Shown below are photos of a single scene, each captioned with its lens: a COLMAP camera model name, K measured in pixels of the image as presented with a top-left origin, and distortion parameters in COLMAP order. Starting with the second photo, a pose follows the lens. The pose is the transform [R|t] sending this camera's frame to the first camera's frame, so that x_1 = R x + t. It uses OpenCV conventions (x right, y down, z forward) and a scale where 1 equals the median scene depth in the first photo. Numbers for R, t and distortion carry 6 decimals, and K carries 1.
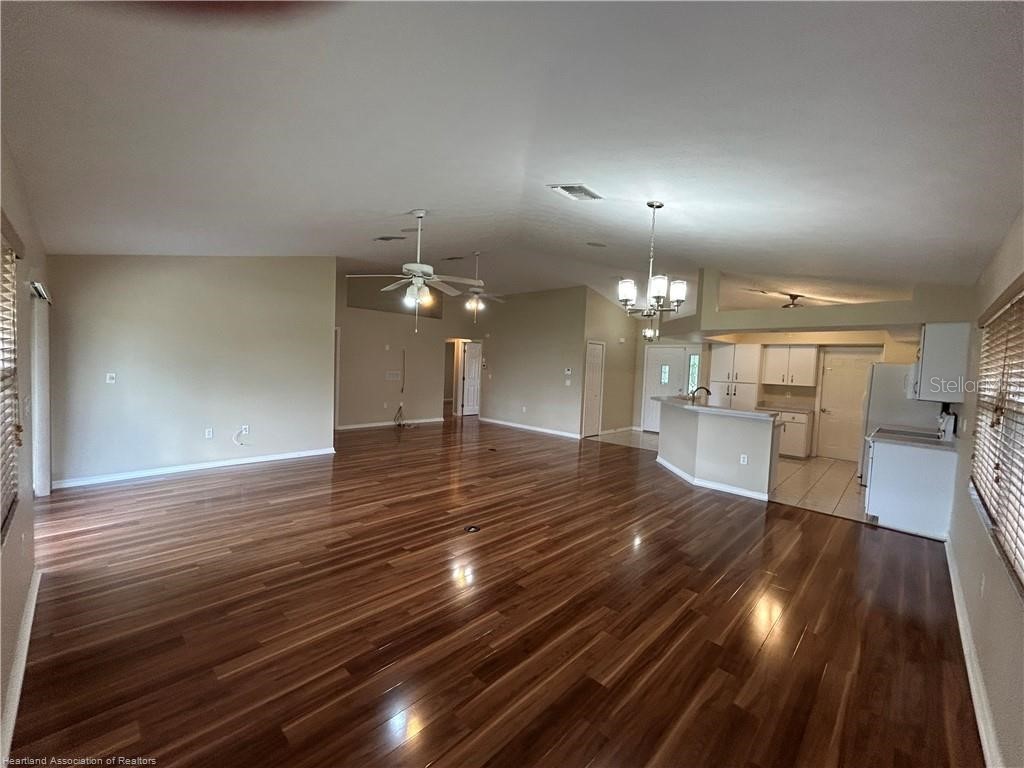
lens RADIAL K [[417.9, 0, 515.1], [0, 417.9, 384.6], [0, 0, 1]] dist [0.003838, 0.000457]
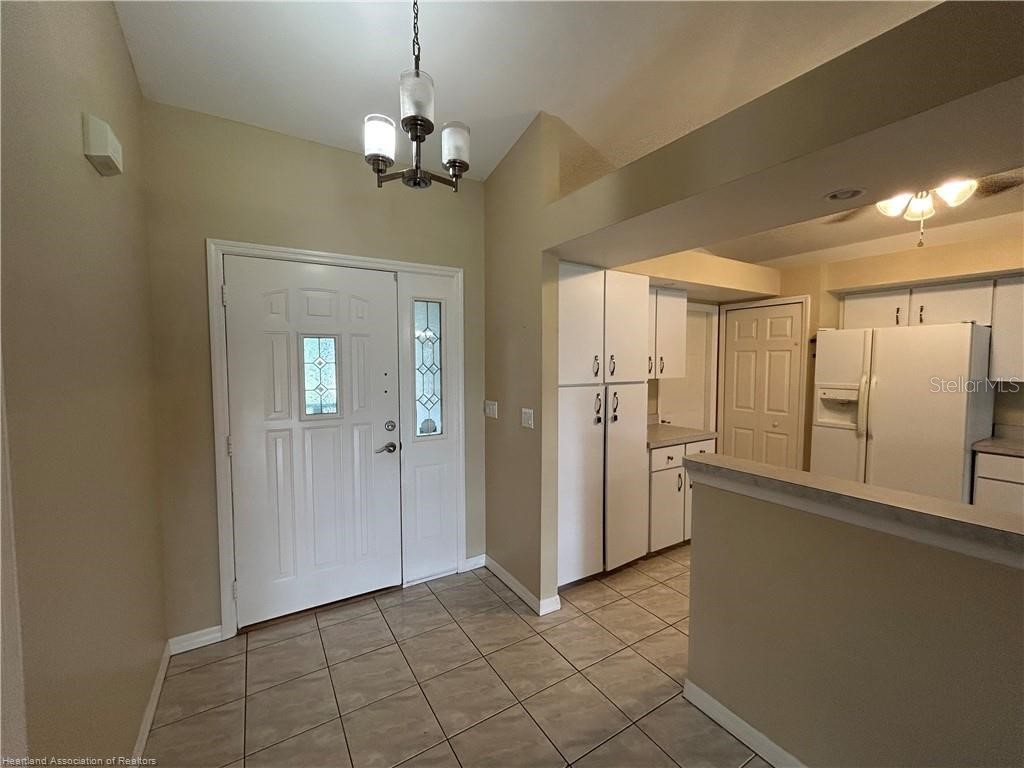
lens RADIAL K [[417.9, 0, 515.1], [0, 417.9, 382.0], [0, 0, 1]] dist [0.003838, 0.000457]
pose [[0.232437, -0.093207, 0.968135, 0.176292], [0.055898, 0.995032, 0.082377, -0.042850], [-0.971004, 0.034970, 0.236492, 1.041119]]
